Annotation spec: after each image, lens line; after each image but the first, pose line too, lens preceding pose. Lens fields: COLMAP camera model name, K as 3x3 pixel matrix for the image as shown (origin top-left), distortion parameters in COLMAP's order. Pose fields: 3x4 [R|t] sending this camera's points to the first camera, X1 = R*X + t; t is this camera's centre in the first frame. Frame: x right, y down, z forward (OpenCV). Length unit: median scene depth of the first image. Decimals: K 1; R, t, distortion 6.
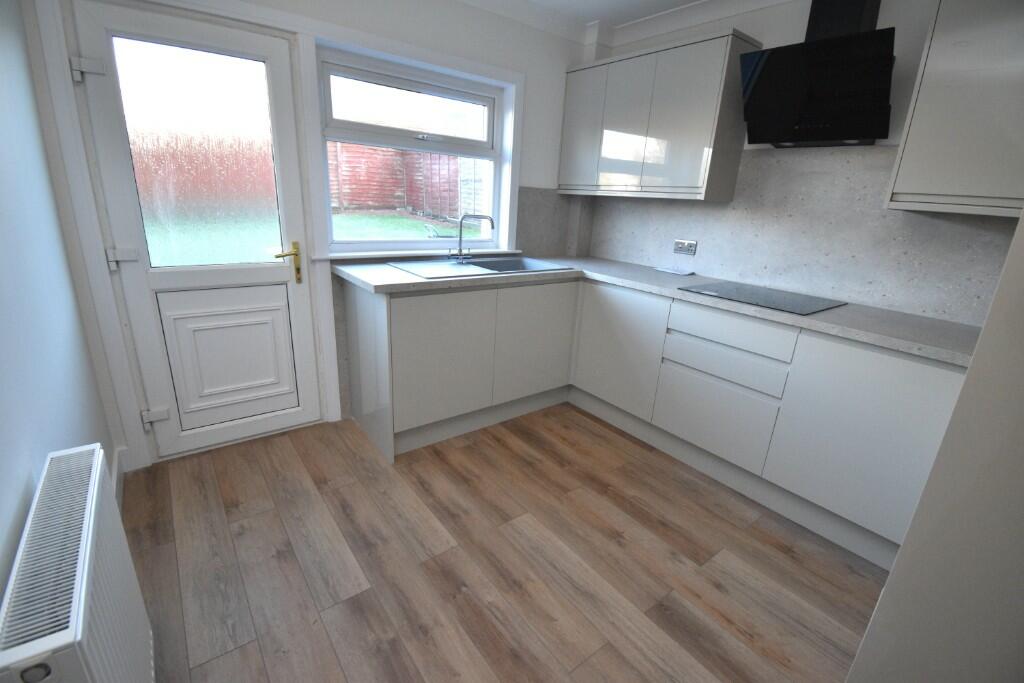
lens RADIAL K [[451.7, 0, 520.9], [0, 451.7, 338.1], [0, 0, 1]] dist [0.002053, -0.002541]
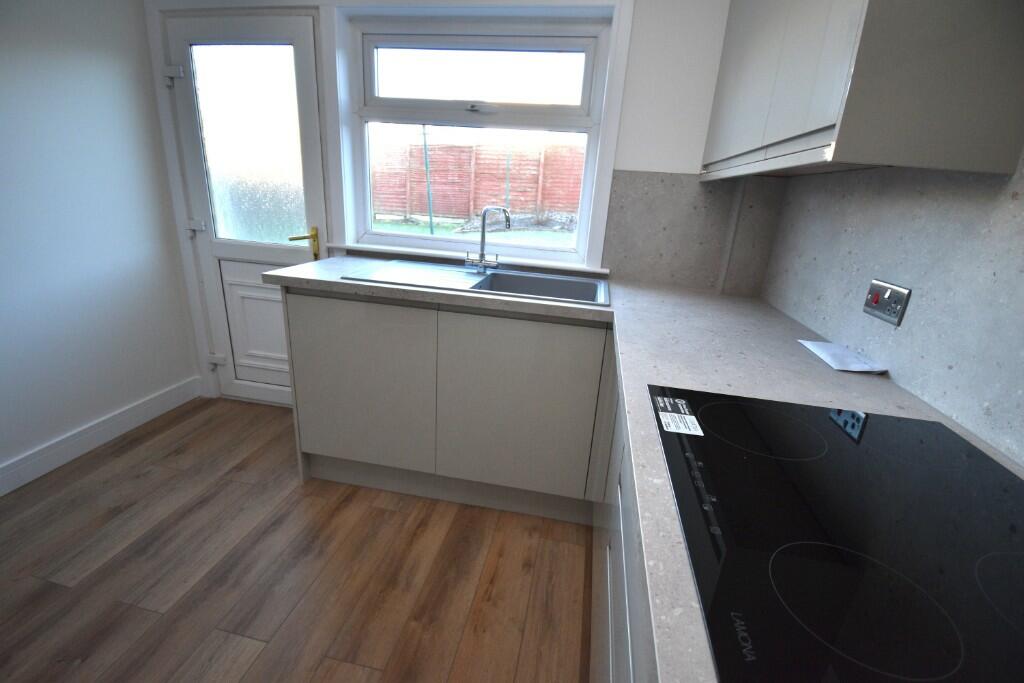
lens RADIAL K [[451.7, 0, 510.3], [0, 451.7, 340.2], [0, 0, 1]] dist [0.002053, -0.002541]
pose [[0.662669, 0.219211, -0.716112, 0.546359], [-0.249671, 0.966166, 0.064717, -0.145843], [0.706069, 0.135906, 0.694979, 0.657192]]
